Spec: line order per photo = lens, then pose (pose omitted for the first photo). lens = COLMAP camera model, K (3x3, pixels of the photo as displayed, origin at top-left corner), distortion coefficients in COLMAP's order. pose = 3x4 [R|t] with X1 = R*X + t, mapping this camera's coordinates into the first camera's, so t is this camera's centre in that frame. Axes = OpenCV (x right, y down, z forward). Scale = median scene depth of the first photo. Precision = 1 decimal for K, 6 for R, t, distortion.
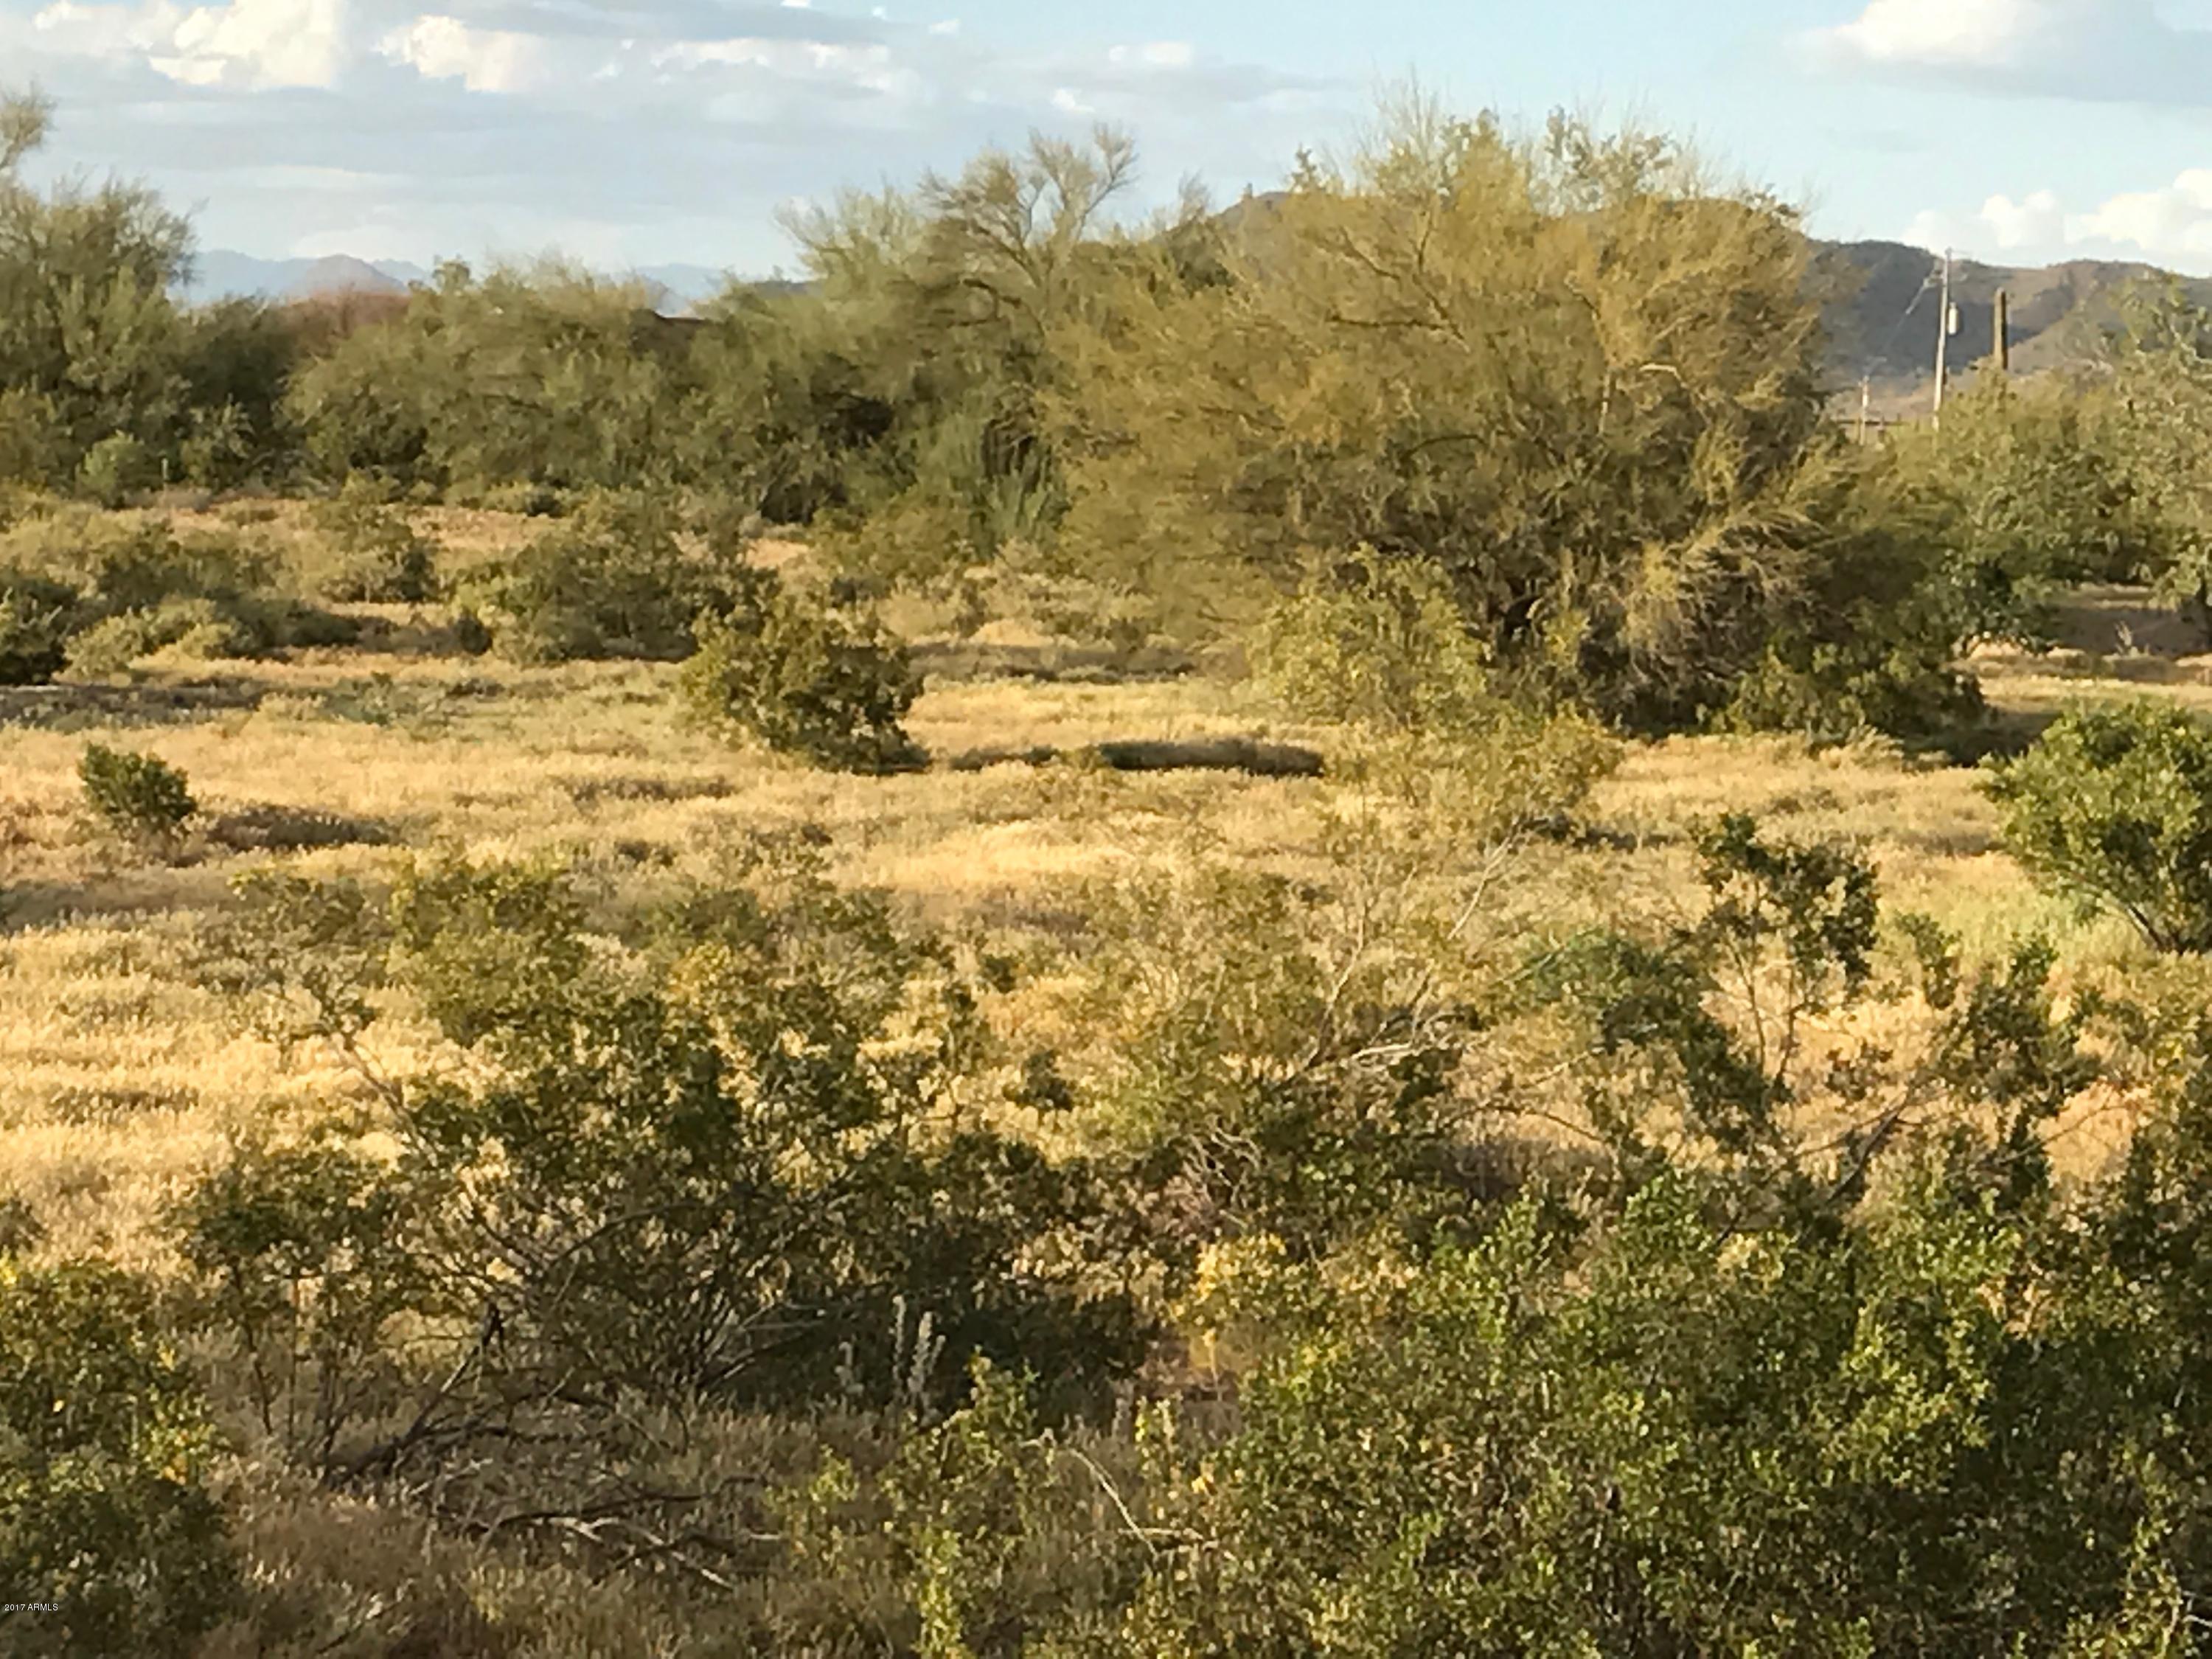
lens RADIAL K [[7268.7, 0, 1104.6], [0, 7268.7, 824.4], [0, 0, 1]] dist [0.267627, 0.000000]
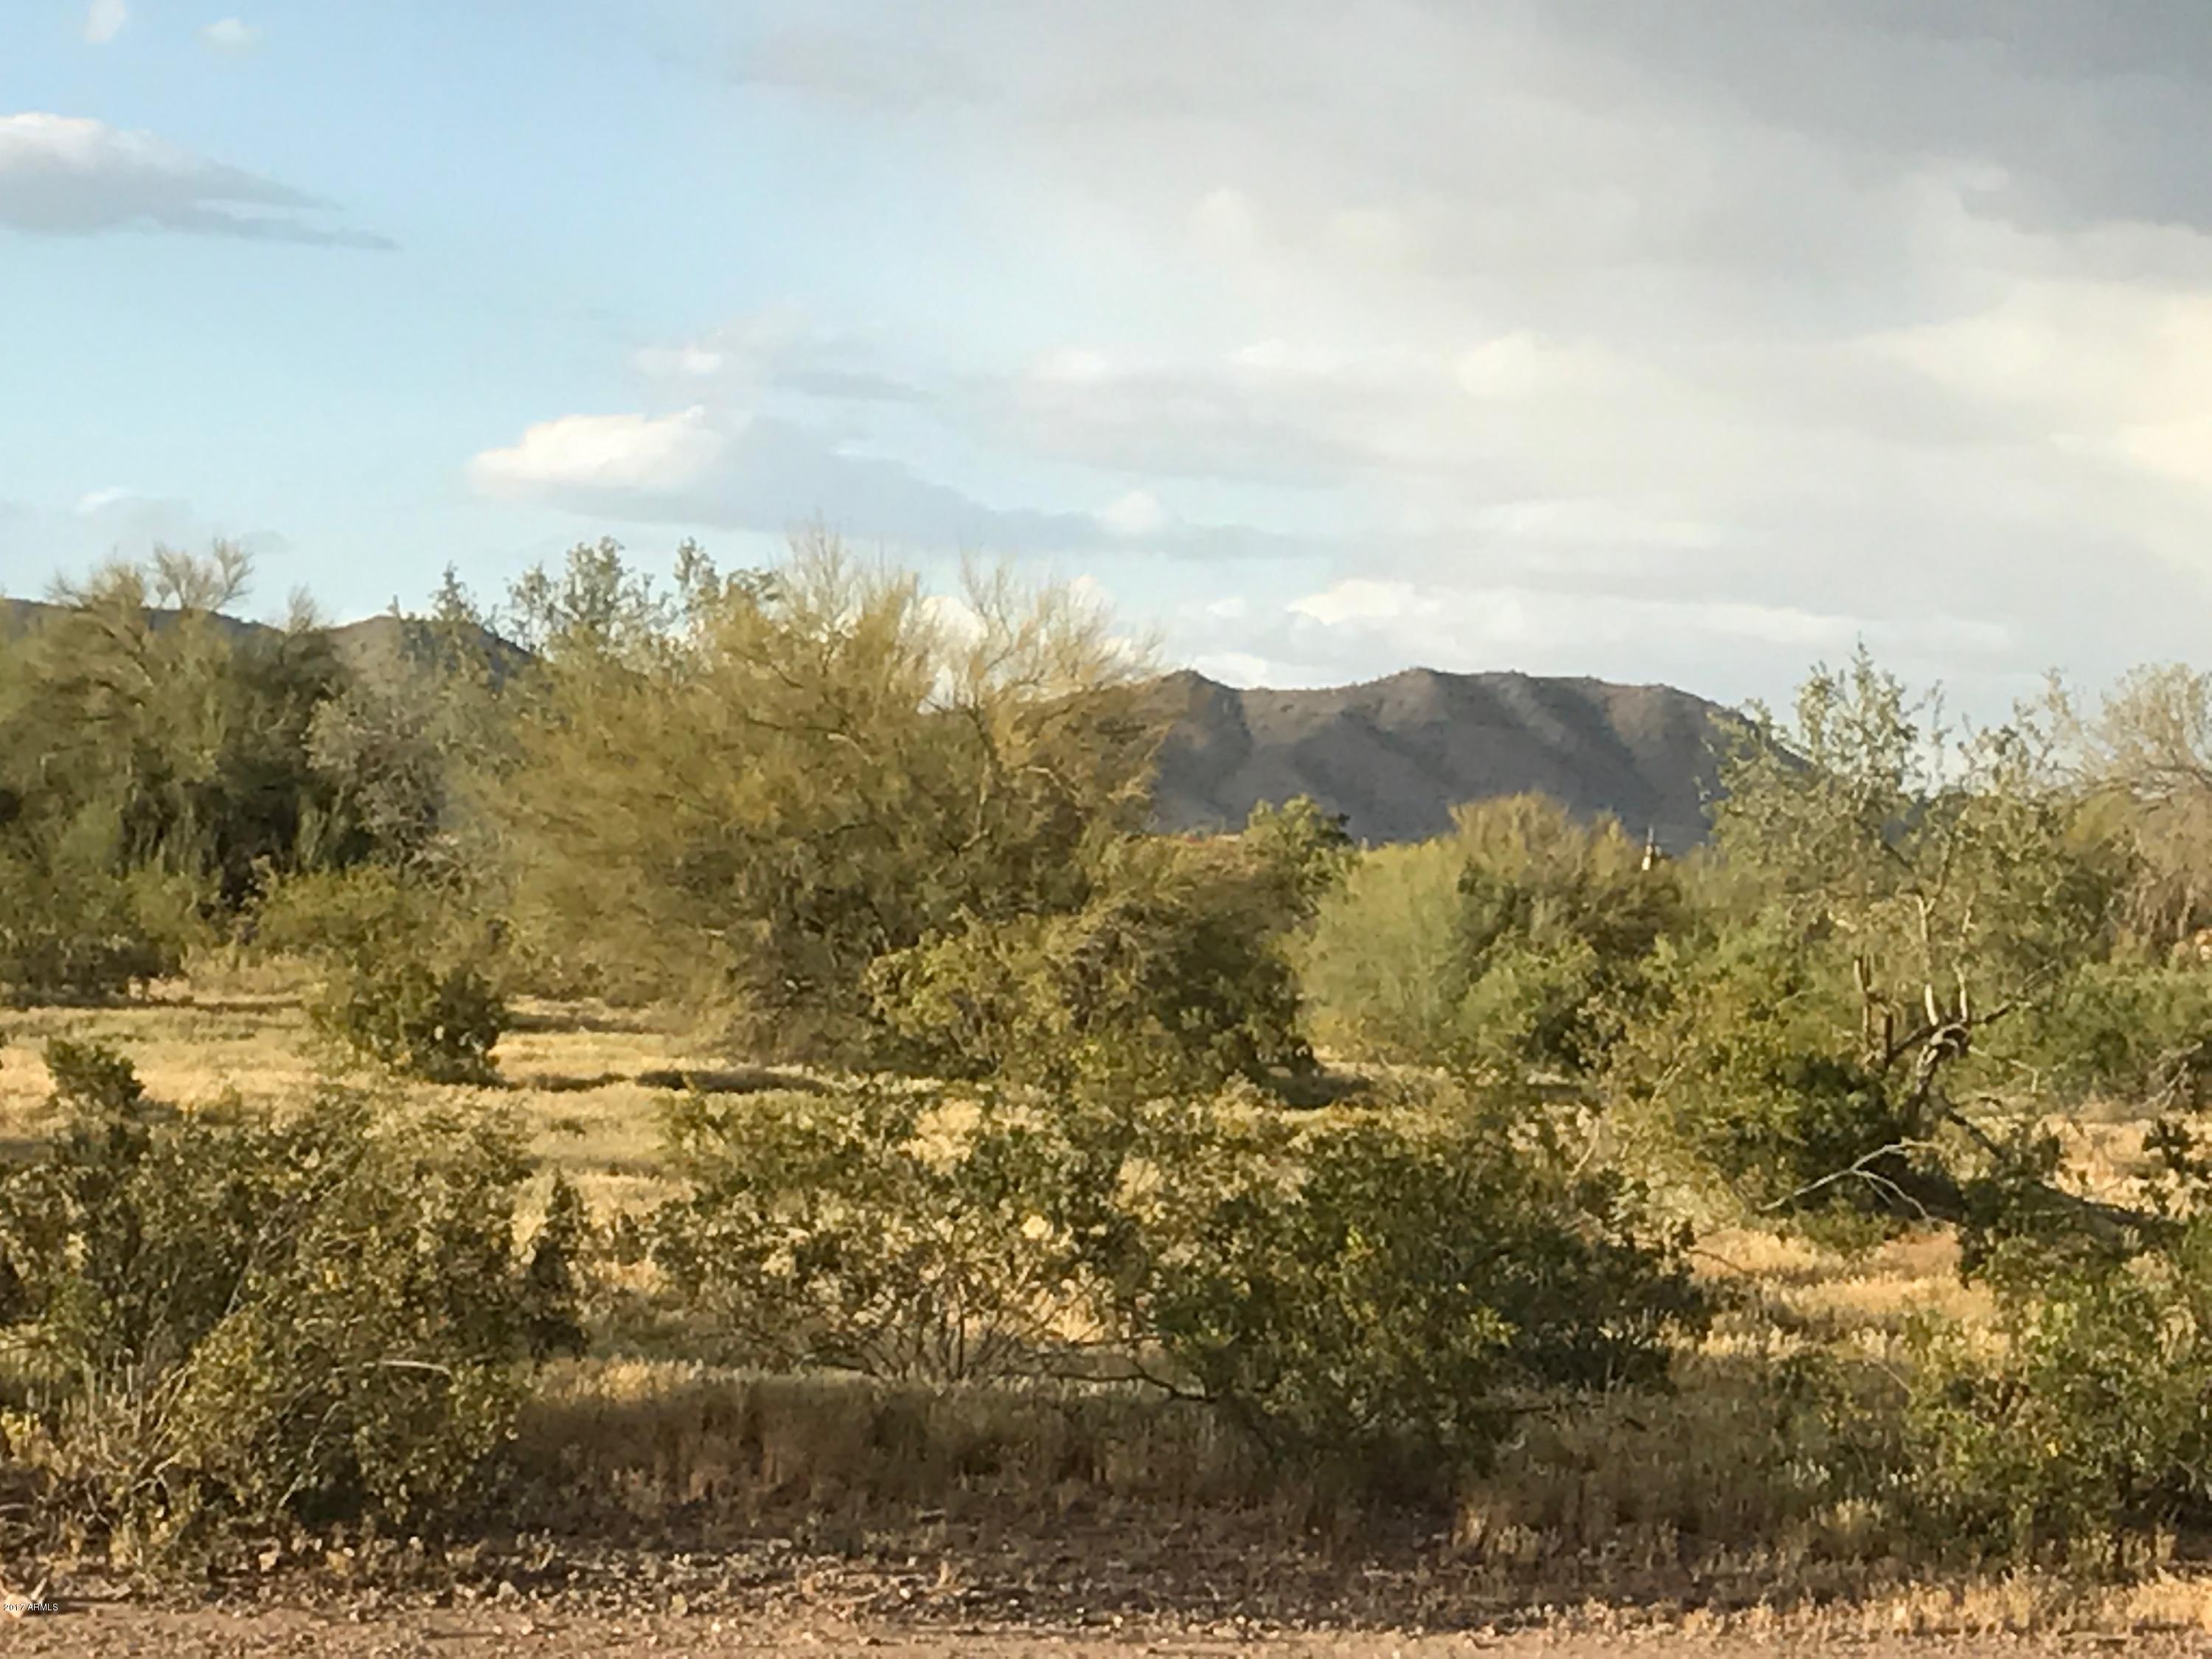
lens RADIAL K [[7466.8, 0, 1106.2], [0, 7466.8, 831.6], [0, 0, 1]] dist [0.338568, 0.000000]
pose [[0.981541, 0.022290, 0.189947, -0.088753], [-0.011316, 0.998214, -0.058661, 0.011039], [-0.190916, 0.055429, 0.980040, -0.113030]]
